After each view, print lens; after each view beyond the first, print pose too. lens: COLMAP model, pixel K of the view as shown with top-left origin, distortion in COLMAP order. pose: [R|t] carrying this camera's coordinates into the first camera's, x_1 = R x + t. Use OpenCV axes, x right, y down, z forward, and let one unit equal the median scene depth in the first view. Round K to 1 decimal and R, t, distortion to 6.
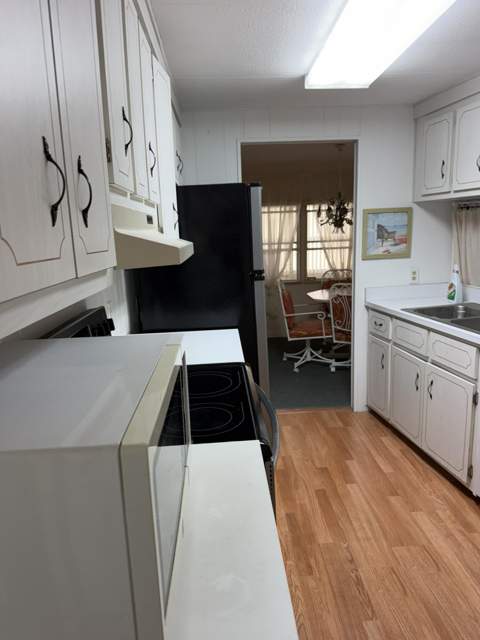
lens RADIAL K [[452.5, 0, 238.0], [0, 452.5, 323.7], [0, 0, 1]] dist [0.027729, -0.056889]
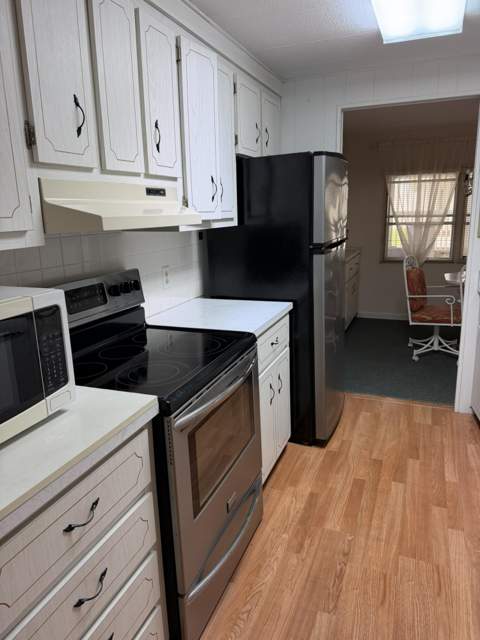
lens RADIAL K [[459.5, 0, 233.7], [0, 459.5, 317.2], [0, 0, 1]] dist [0.001807, -0.002977]
pose [[0.905849, 0.104746, -0.410447, 0.259880], [-0.086676, 0.994277, 0.062446, -0.006173], [0.414639, -0.020991, 0.909744, 0.026497]]
